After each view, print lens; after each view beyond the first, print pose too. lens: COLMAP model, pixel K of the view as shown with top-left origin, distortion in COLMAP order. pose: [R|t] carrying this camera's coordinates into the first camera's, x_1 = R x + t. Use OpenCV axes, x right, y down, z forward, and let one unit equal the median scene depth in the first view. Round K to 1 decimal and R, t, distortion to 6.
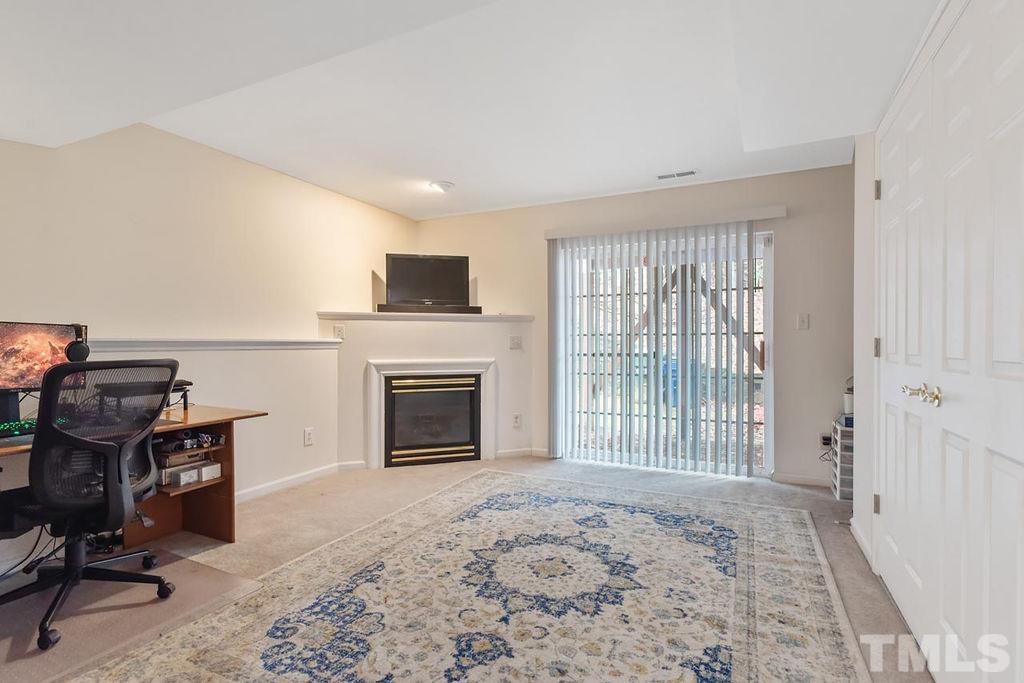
lens RADIAL K [[495.7, 0, 513.6], [0, 495.7, 347.8], [0, 0, 1]] dist [0.000355, 0.000639]
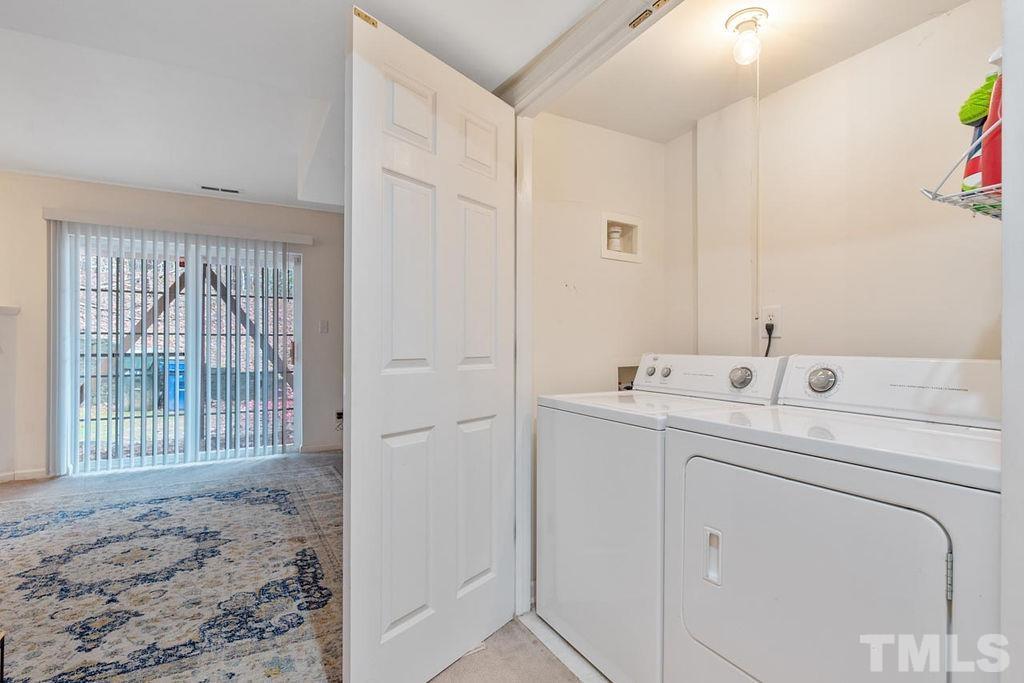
lens RADIAL K [[495.7, 0, 513.6], [0, 495.7, 347.8], [0, 0, 1]] dist [0.000355, 0.000639]
pose [[0.573934, -0.003139, 0.818895, -0.267561], [0.003567, 0.999993, 0.001334, 0.004274], [-0.818894, 0.002155, 0.573941, -0.217515]]
